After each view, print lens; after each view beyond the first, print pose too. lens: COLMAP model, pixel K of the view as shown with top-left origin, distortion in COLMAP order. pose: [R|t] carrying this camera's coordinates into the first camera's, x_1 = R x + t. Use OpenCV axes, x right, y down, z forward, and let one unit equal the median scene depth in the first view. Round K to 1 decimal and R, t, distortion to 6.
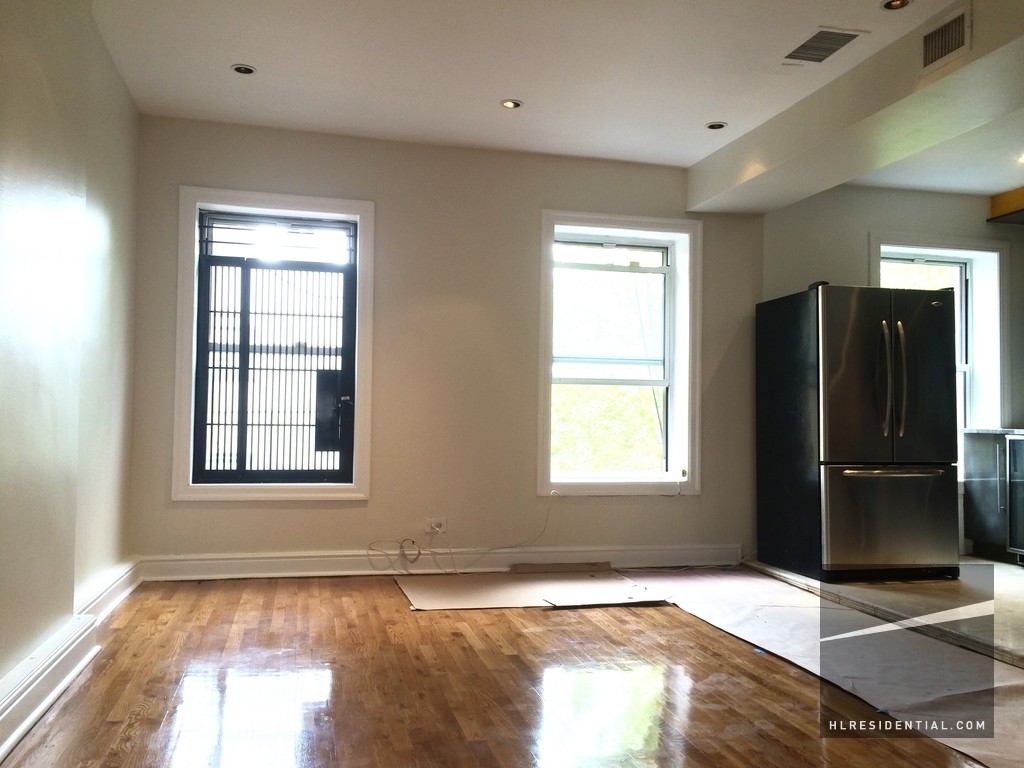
lens RADIAL K [[877.6, 0, 516.7], [0, 877.6, 381.4], [0, 0, 1]] dist [0.059210, -0.050471]
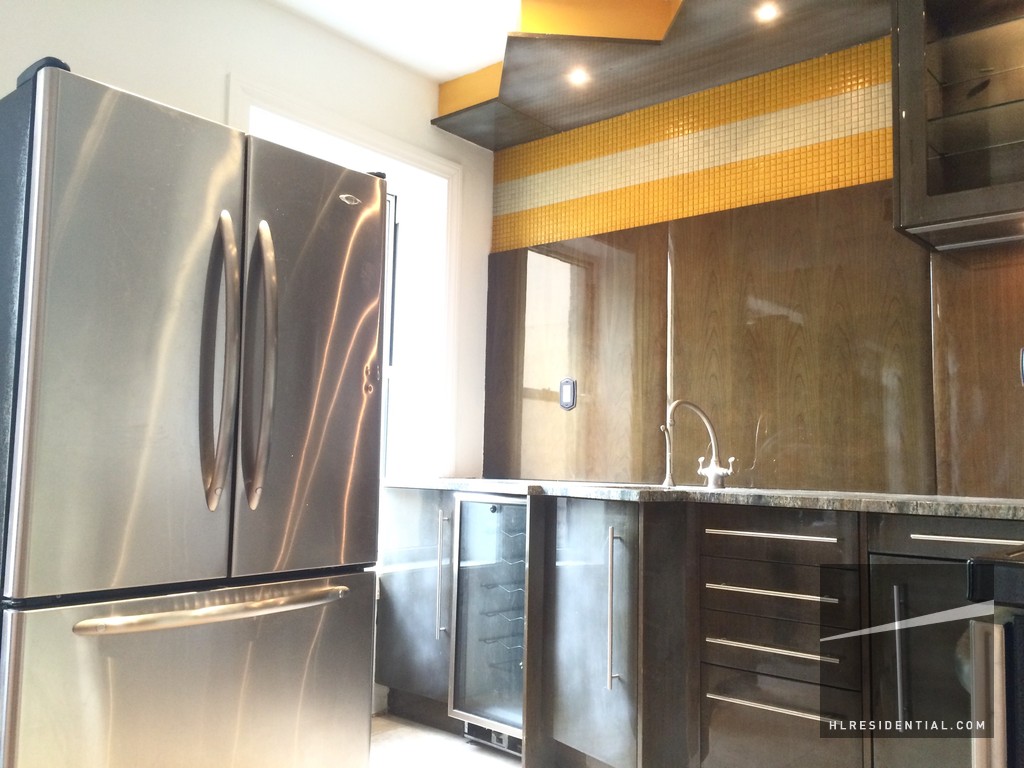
lens RADIAL K [[877.6, 0, 513.4], [0, 877.6, 385.0], [0, 0, 1]] dist [0.059210, -0.050471]
pose [[0.806614, 0.054787, 0.588534, 0.254314], [-0.036305, 0.998407, -0.043184, 0.016841], [-0.589963, 0.013465, 0.807318, 0.533039]]
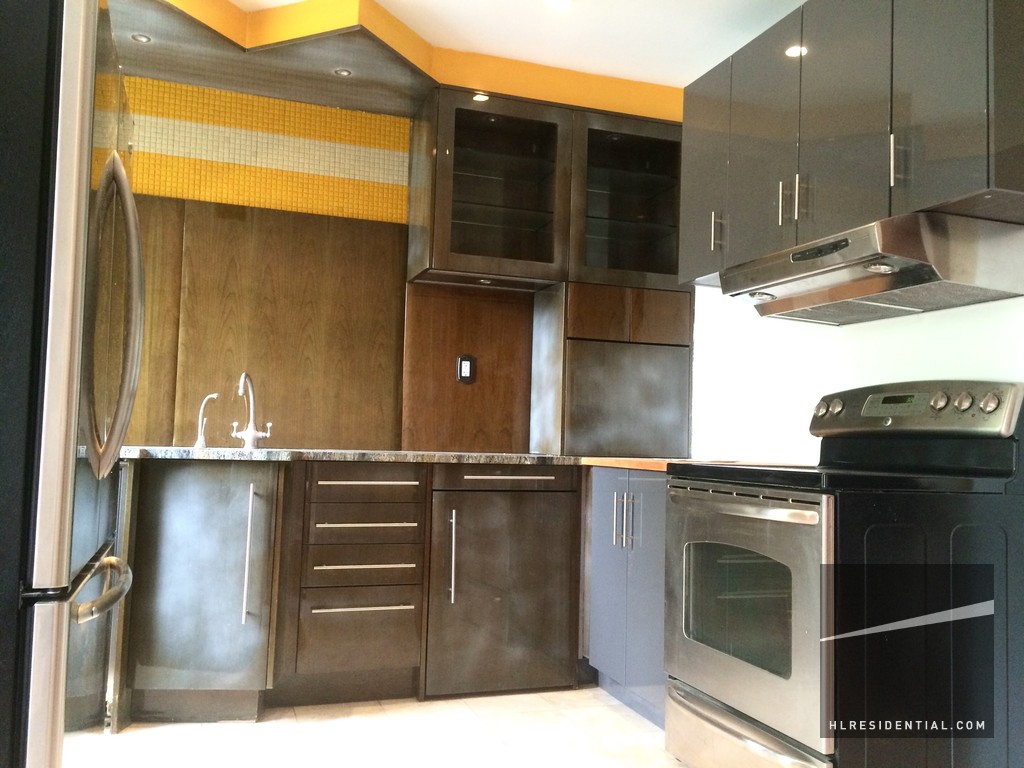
lens RADIAL K [[877.6, 0, 510.0], [0, 877.6, 386.1], [0, 0, 1]] dist [0.059210, -0.050471]
pose [[-0.108660, 0.047722, 0.992933, 0.045168], [-0.073496, 0.995728, -0.055899, 0.027993], [-0.991358, -0.079050, -0.104689, 0.760794]]
